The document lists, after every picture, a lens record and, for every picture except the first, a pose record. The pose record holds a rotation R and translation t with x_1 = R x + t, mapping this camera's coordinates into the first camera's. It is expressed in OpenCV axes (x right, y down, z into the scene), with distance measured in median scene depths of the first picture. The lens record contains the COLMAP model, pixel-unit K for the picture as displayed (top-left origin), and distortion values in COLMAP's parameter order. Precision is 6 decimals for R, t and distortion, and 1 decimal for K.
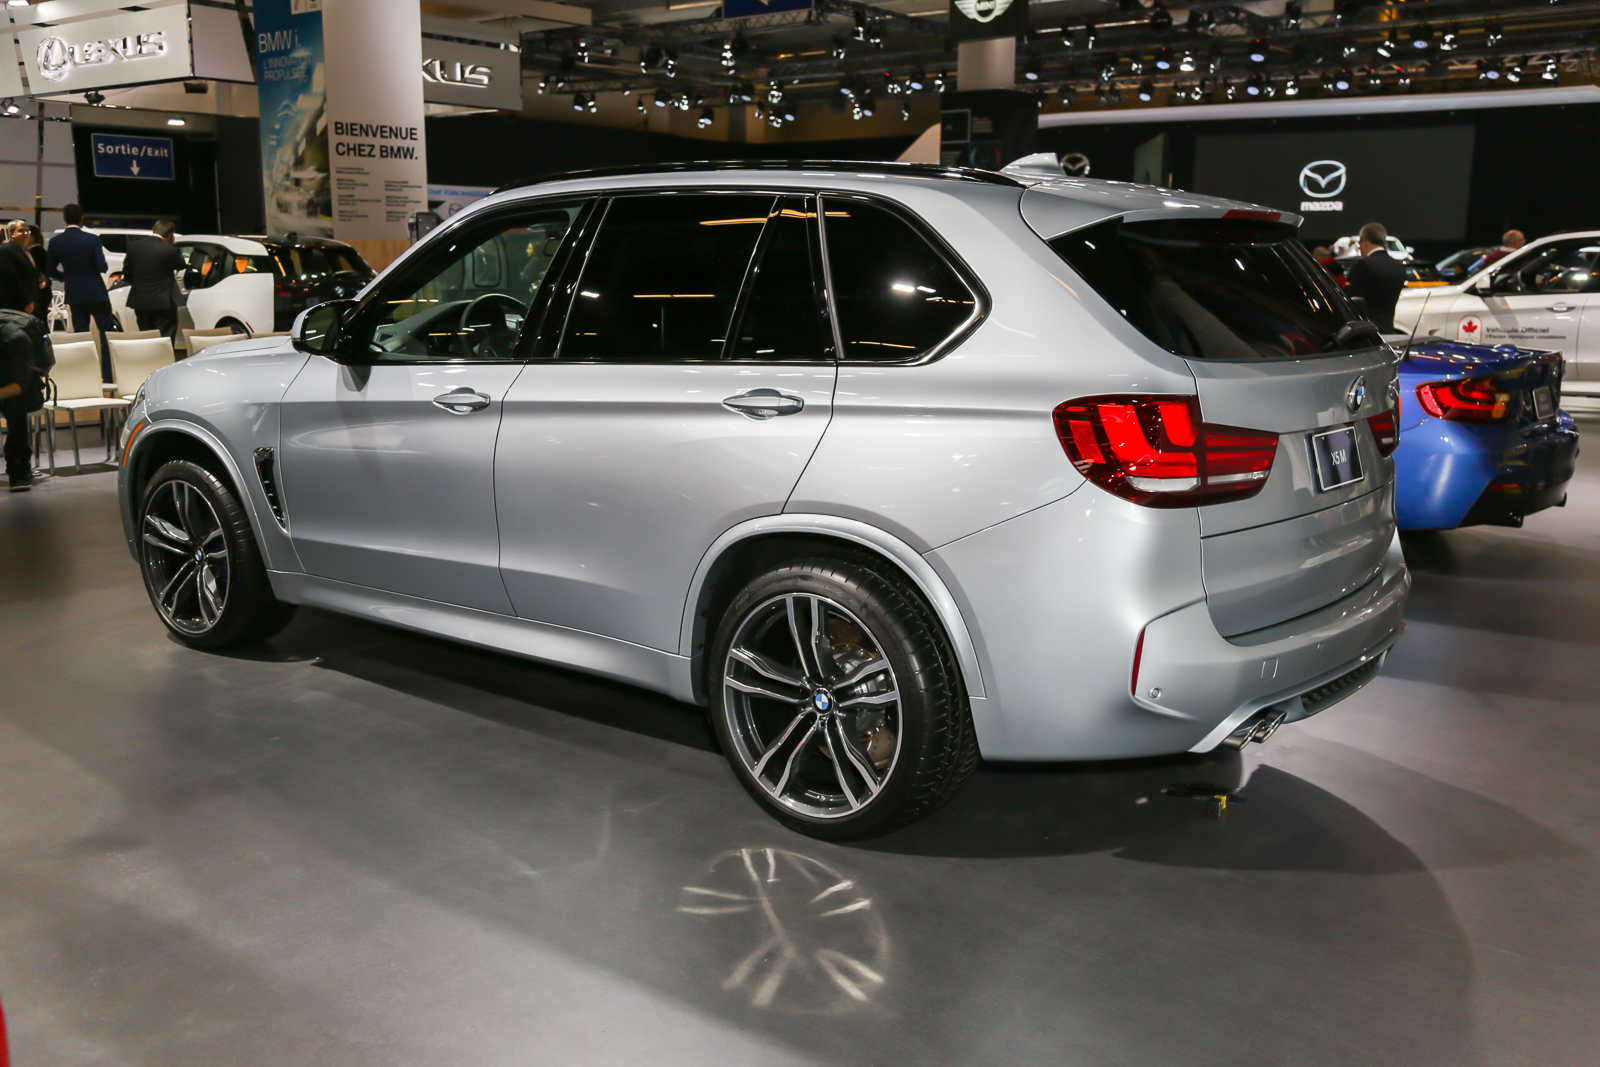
lens RADIAL K [[1510.9, 0, 795.1], [0, 1510.9, 535.9], [0, 0, 1]] dist [0.016430, 0.000000]
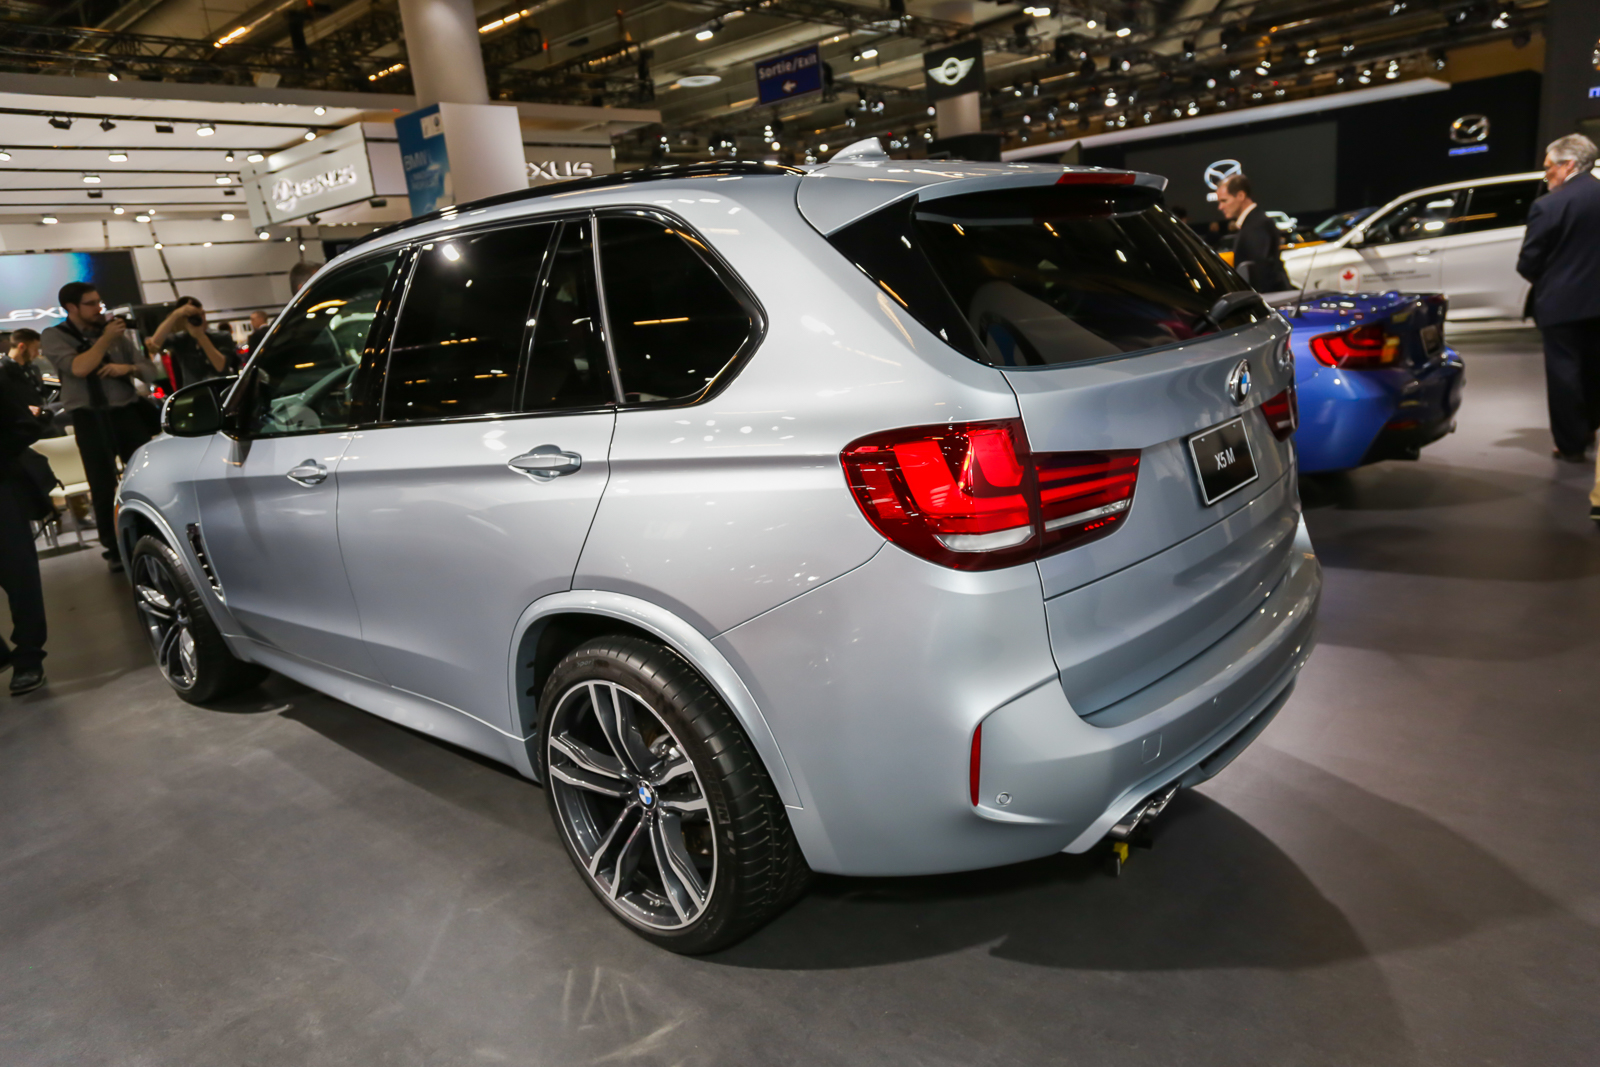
lens RADIAL K [[1032.4, 0, 806.2], [0, 1032.4, 529.9], [0, 0, 1]] dist [-0.006655, 0.008675]
pose [[0.992889, -0.093791, -0.073318, 0.137674], [0.097747, 0.993833, 0.052365, -0.053626], [0.067955, -0.059159, 0.995933, 0.340906]]
